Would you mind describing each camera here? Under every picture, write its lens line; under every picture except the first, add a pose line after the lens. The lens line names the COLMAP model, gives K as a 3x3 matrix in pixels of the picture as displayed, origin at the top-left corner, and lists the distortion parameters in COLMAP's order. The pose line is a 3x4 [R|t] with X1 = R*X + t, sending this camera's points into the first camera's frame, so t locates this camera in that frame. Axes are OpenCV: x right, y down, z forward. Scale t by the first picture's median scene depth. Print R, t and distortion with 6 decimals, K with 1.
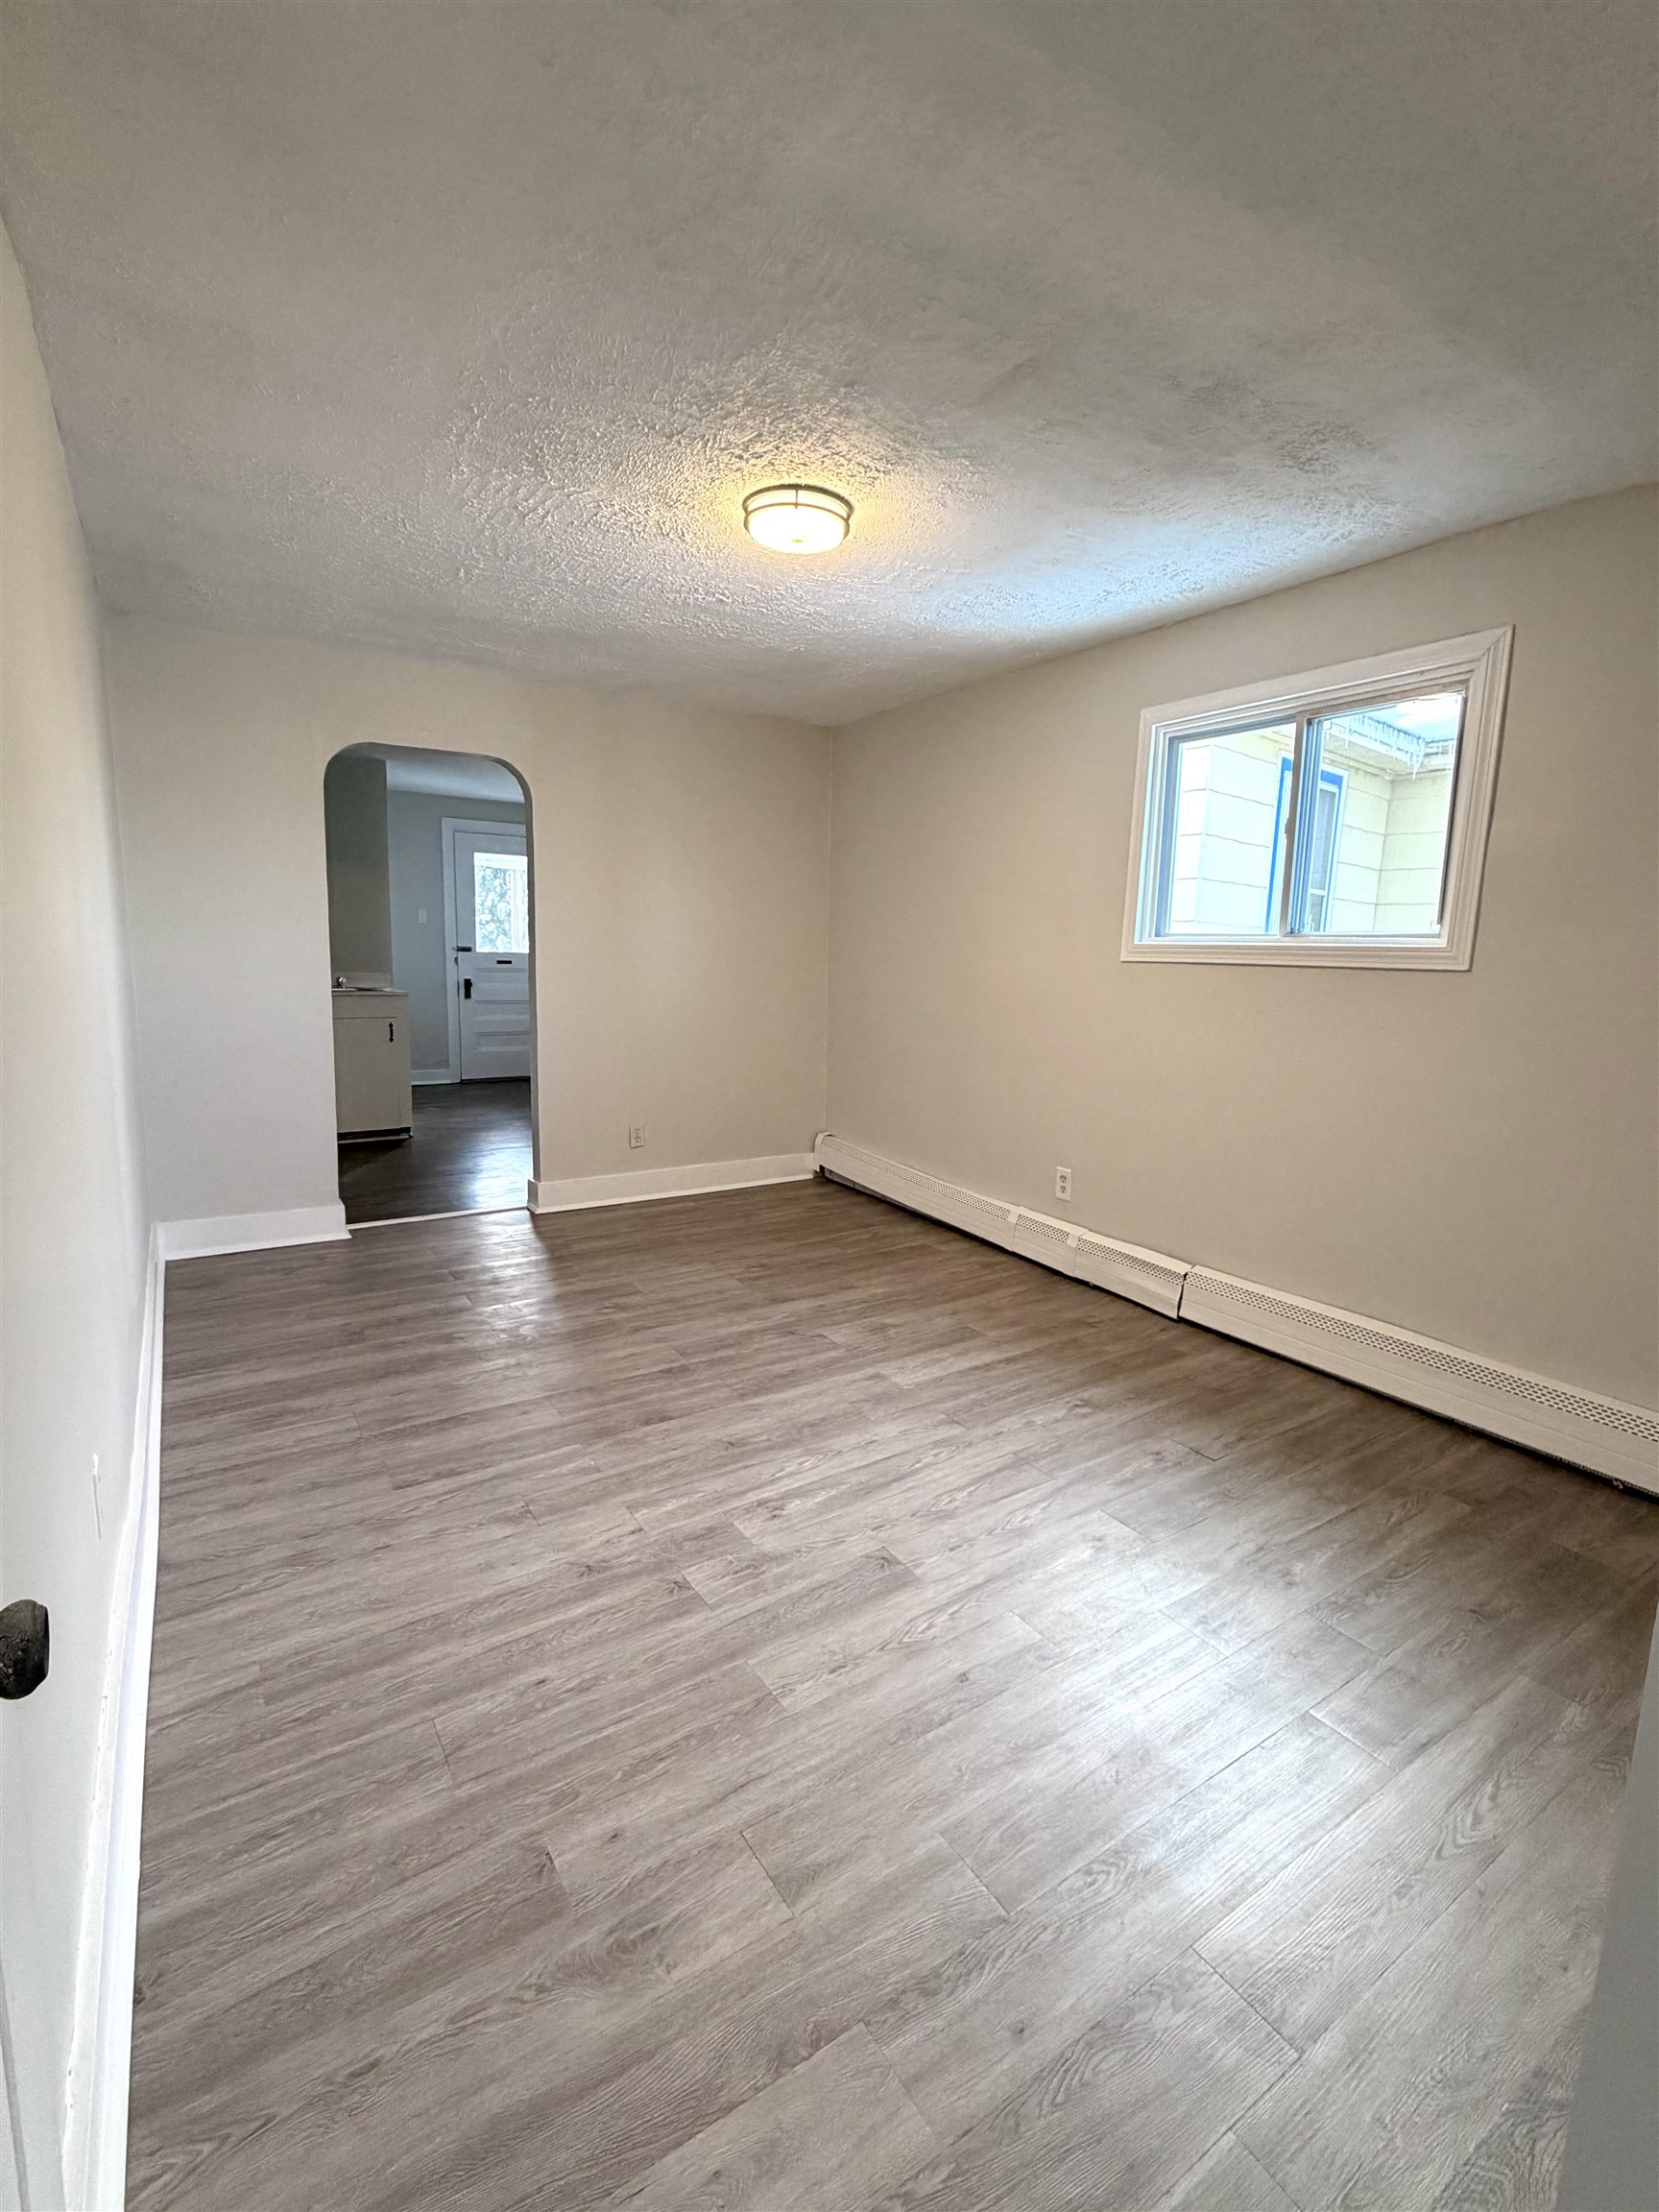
lens RADIAL K [[1006.2, 0, 829.5], [0, 1006.2, 1106.0], [0, 0, 1]] dist [-0.000646, -0.000169]
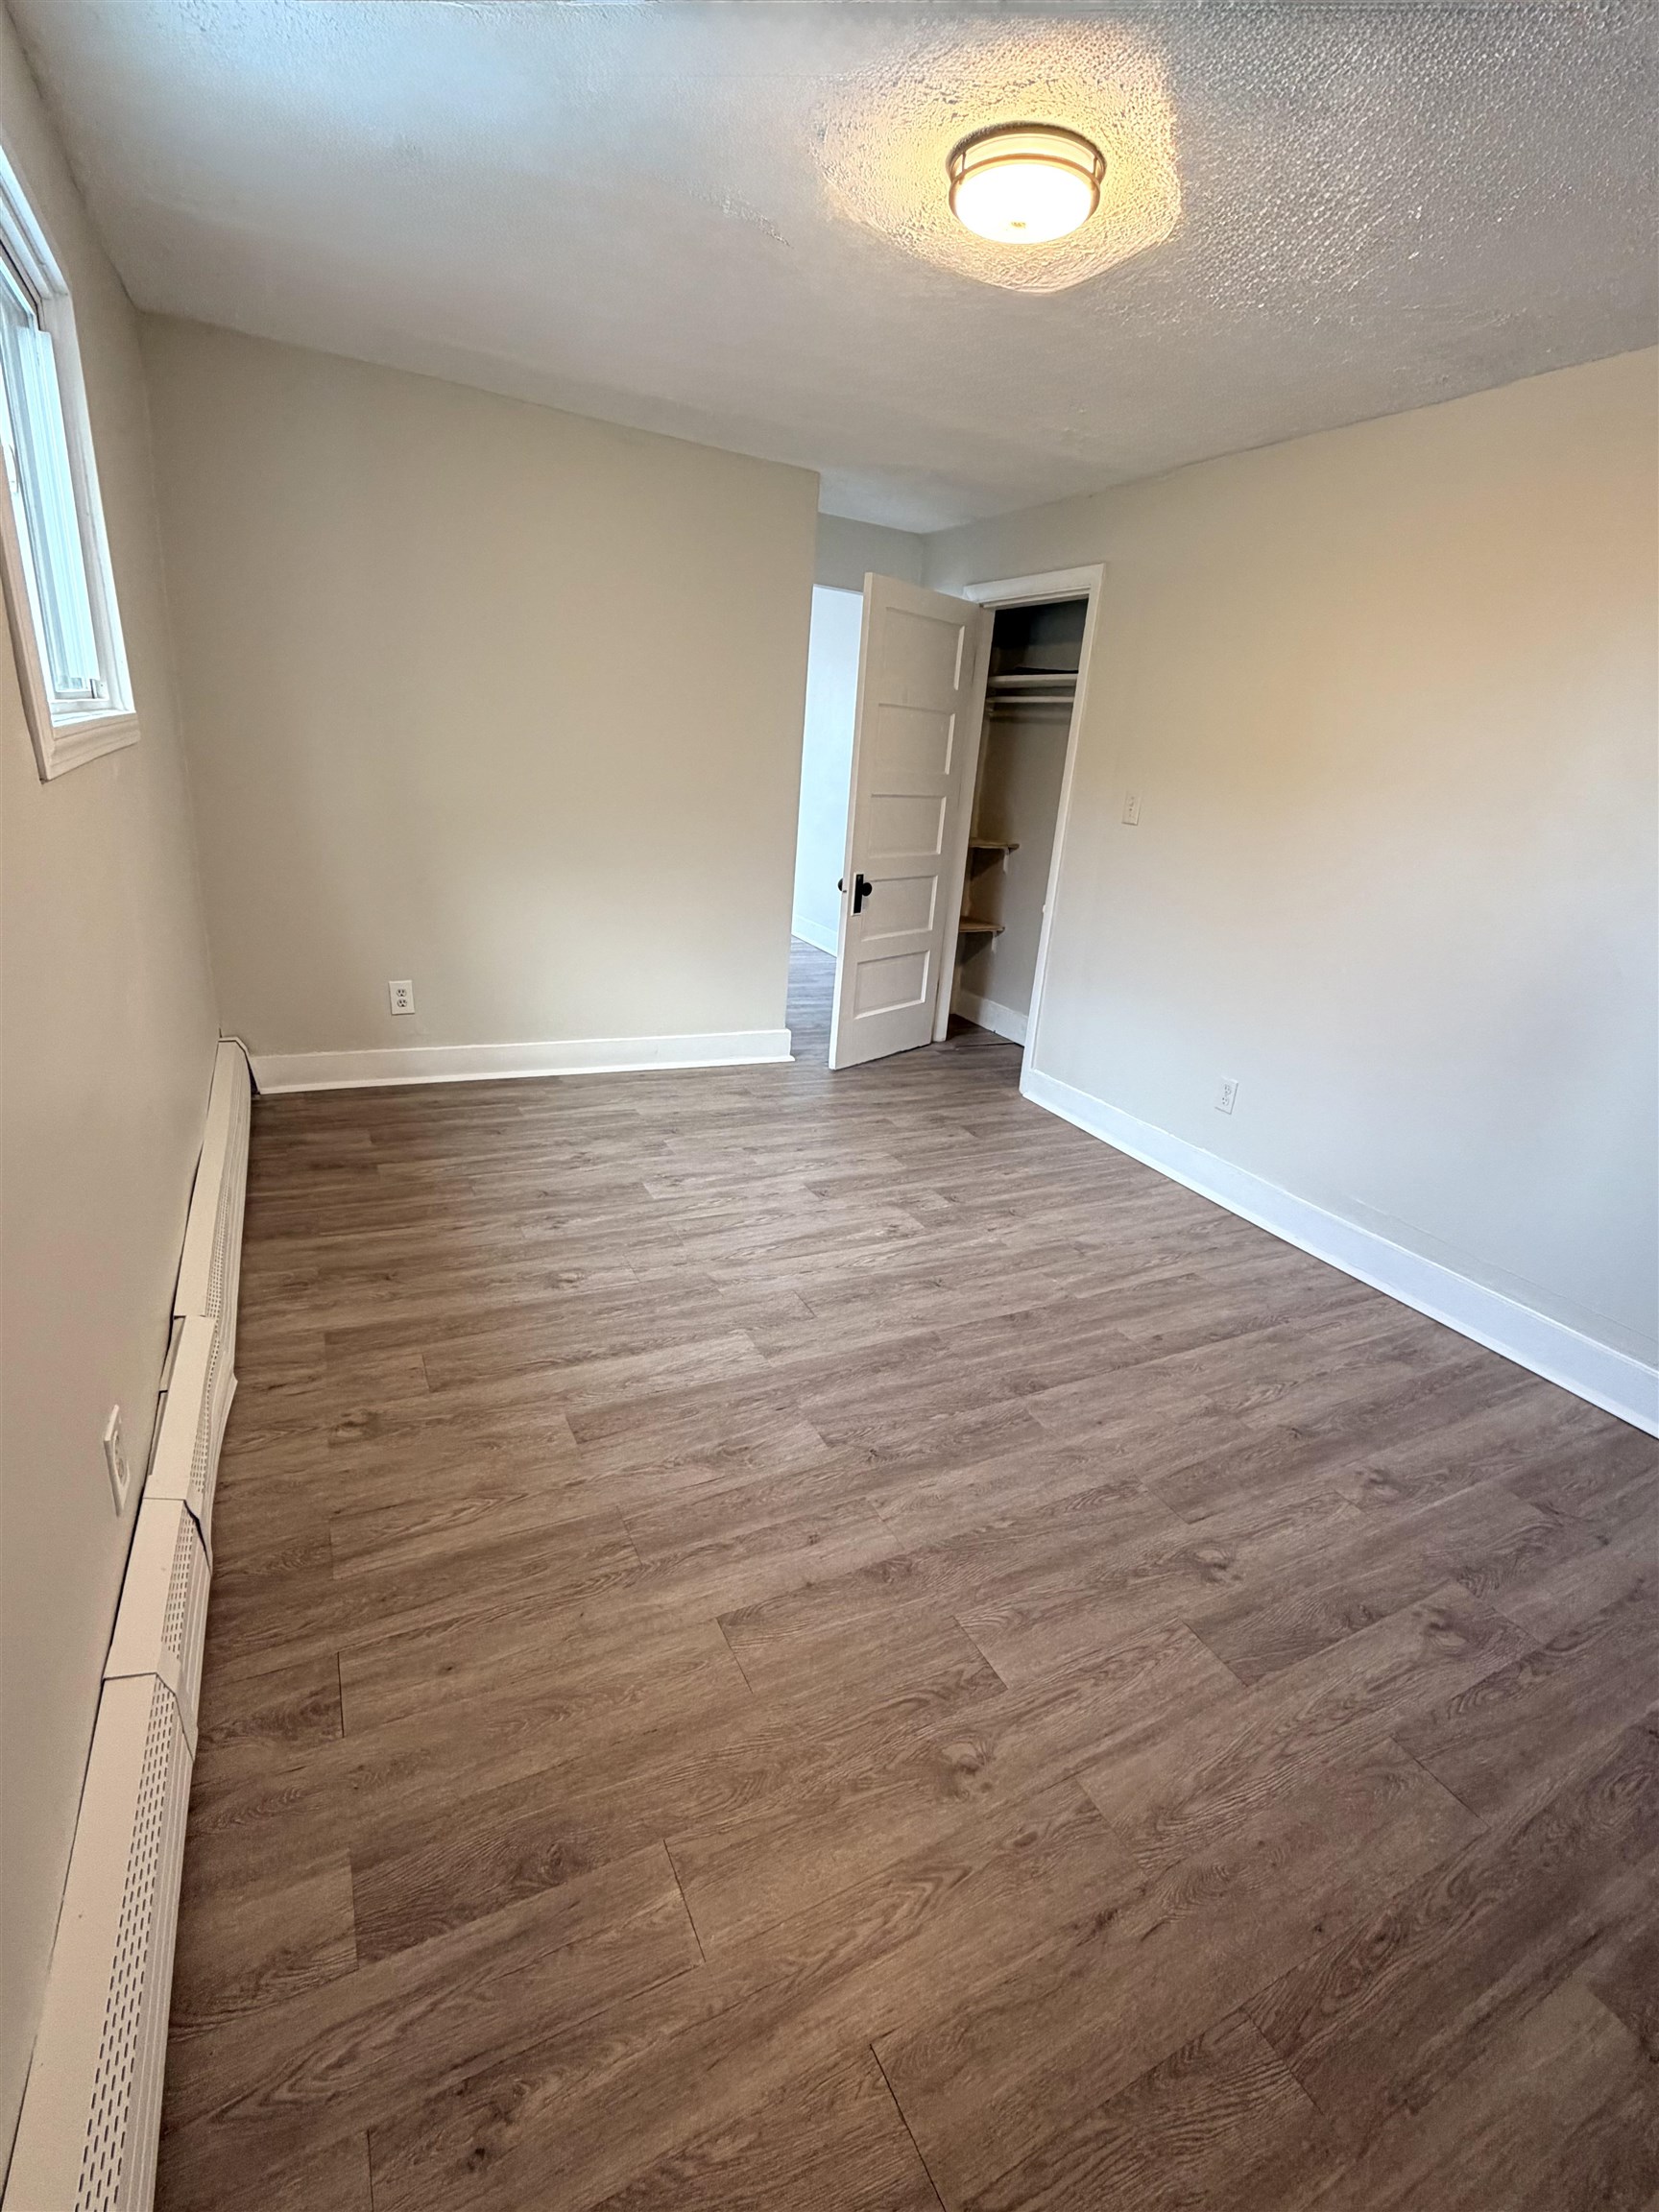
lens RADIAL K [[1006.2, 0, 829.5], [0, 1006.2, 1106.0], [0, 0, 1]] dist [-0.000646, -0.000169]
pose [[-0.989009, -0.135646, 0.058831, -0.021964], [-0.091022, 0.872140, 0.480715, -0.323068], [-0.116516, 0.470077, -0.874901, 1.807137]]
